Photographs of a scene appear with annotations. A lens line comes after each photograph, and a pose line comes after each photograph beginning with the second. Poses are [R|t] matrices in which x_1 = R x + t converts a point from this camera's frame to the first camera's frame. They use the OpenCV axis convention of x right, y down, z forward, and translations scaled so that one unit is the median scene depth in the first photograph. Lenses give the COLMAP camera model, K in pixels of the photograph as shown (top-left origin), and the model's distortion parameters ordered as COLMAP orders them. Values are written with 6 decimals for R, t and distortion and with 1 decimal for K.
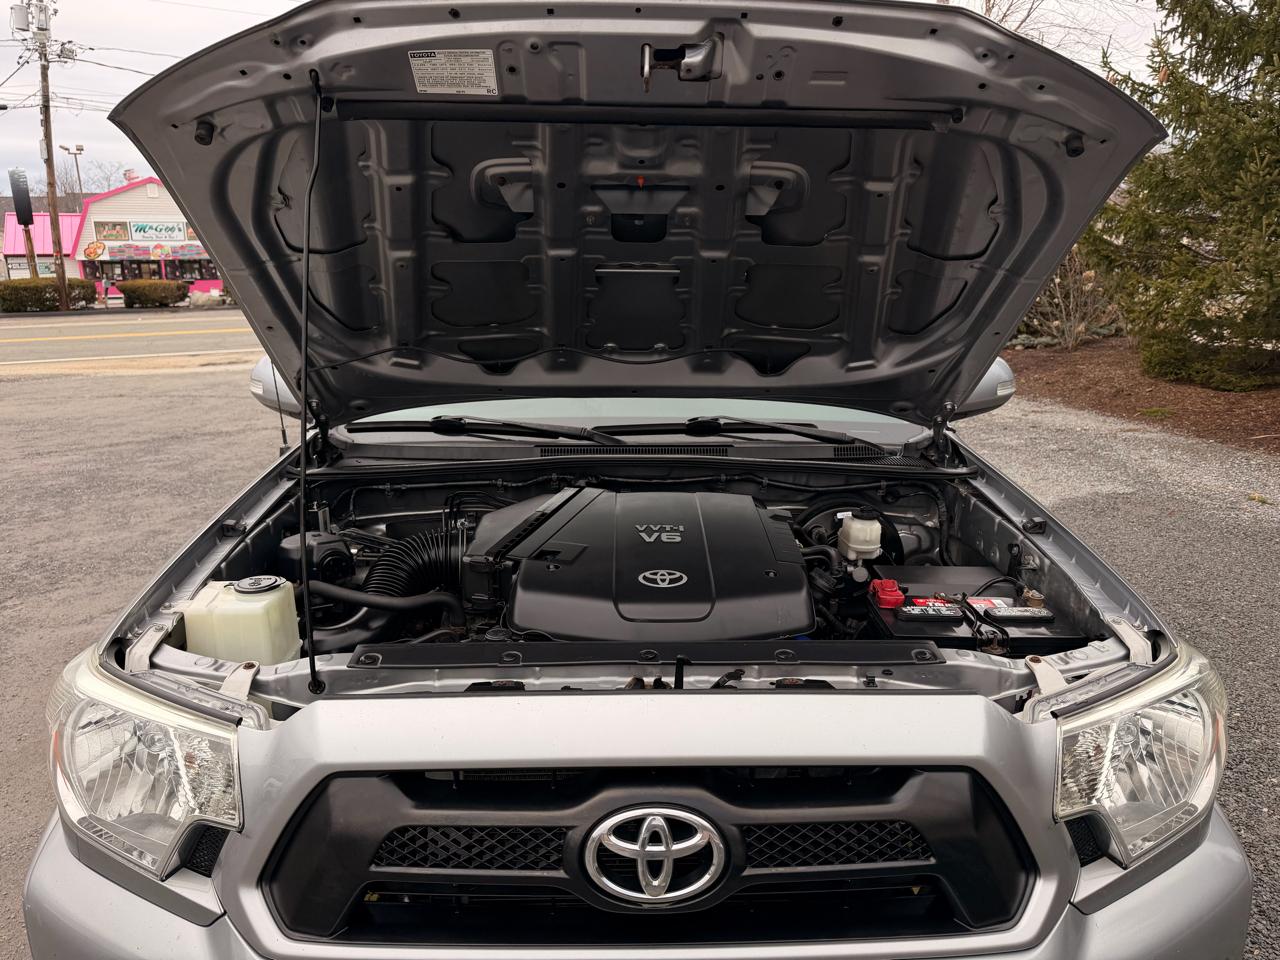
lens RADIAL K [[917.7, 0, 632.9], [0, 917.7, 482.2], [0, 0, 1]] dist [0.013165, -0.012145]
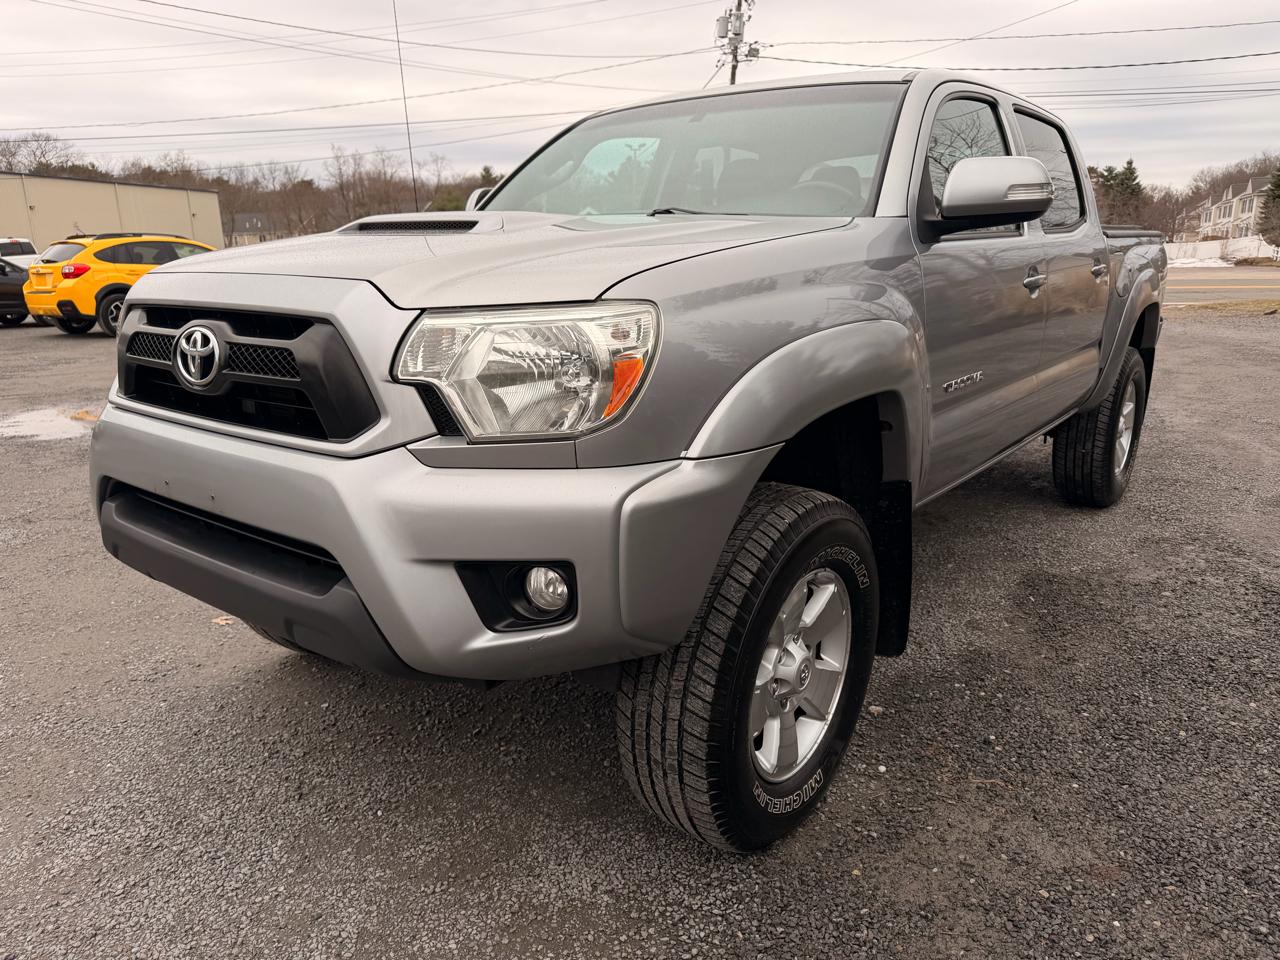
lens RADIAL K [[917.8, 0, 631.2], [0, 917.8, 481.3], [0, 0, 1]] dist [0.010591, -0.005462]
pose [[0.774698, 0.153977, -0.613298, 0.322471], [-0.143479, 0.987406, 0.066664, 0.076804], [0.615838, 0.036351, 0.787034, 0.032444]]
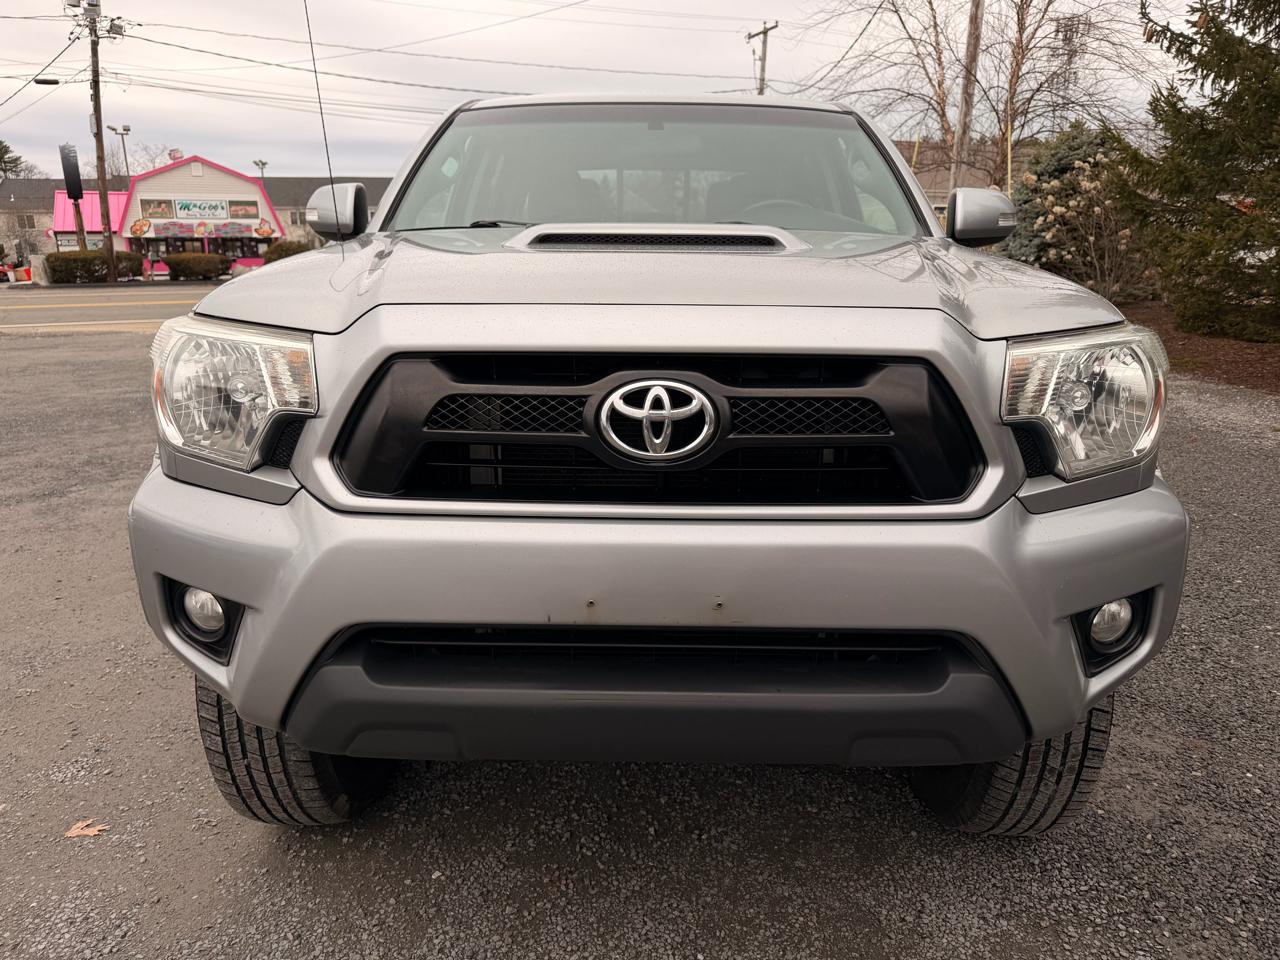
lens RADIAL K [[917.8, 0, 631.2], [0, 917.8, 481.3], [0, 0, 1]] dist [0.010591, -0.005462]
pose [[0.999254, 0.013348, -0.036249, 0.006445], [-0.012965, 0.999858, 0.010764, 0.089506], [0.036388, -0.010286, 0.999285, -0.037927]]
